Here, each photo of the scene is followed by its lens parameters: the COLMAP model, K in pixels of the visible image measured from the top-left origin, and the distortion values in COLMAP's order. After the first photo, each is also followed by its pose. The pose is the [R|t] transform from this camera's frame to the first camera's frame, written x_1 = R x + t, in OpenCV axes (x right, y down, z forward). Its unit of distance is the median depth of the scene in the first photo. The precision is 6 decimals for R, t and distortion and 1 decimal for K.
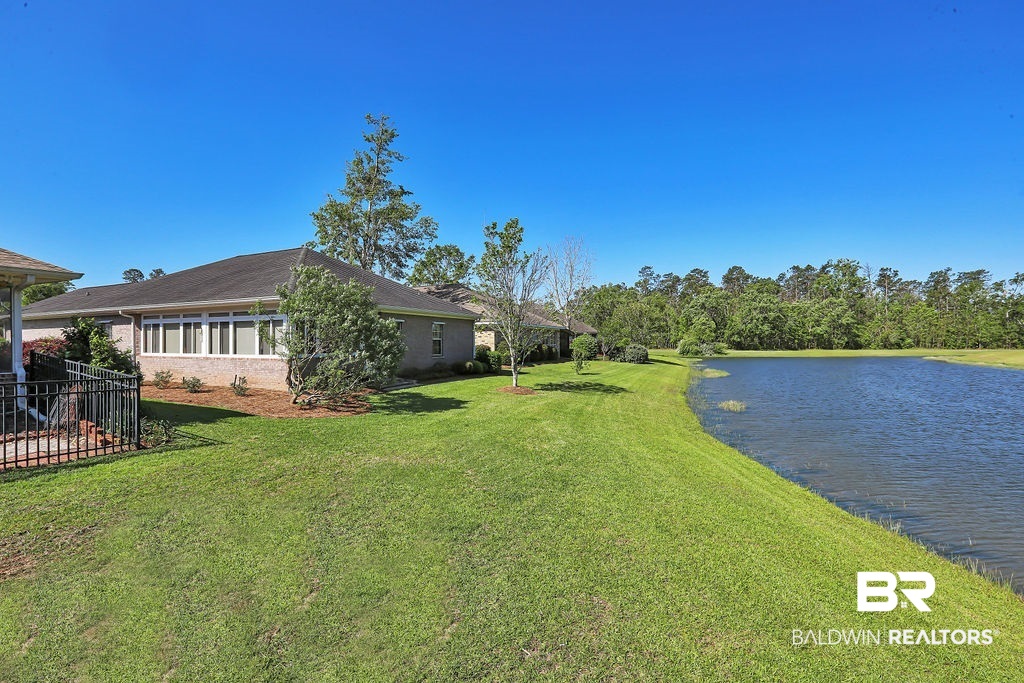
lens RADIAL K [[466.6, 0, 512.0], [0, 466.6, 341.5], [0, 0, 1]] dist [-0.043934, 0.017963]
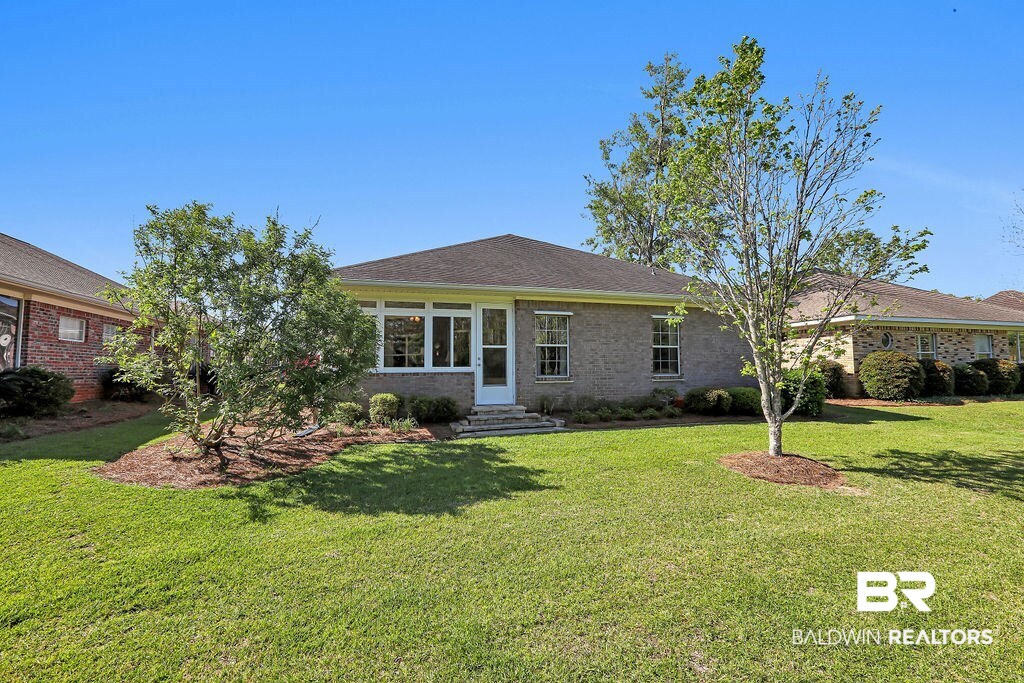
lens RADIAL K [[466.6, 0, 512.0], [0, 466.6, 341.5], [0, 0, 1]] dist [-0.043934, 0.017963]
pose [[0.653025, -0.050048, -0.755681, 0.042135], [0.003360, 0.997996, -0.063193, 0.007094], [0.757329, 0.038727, 0.651884, 0.154877]]
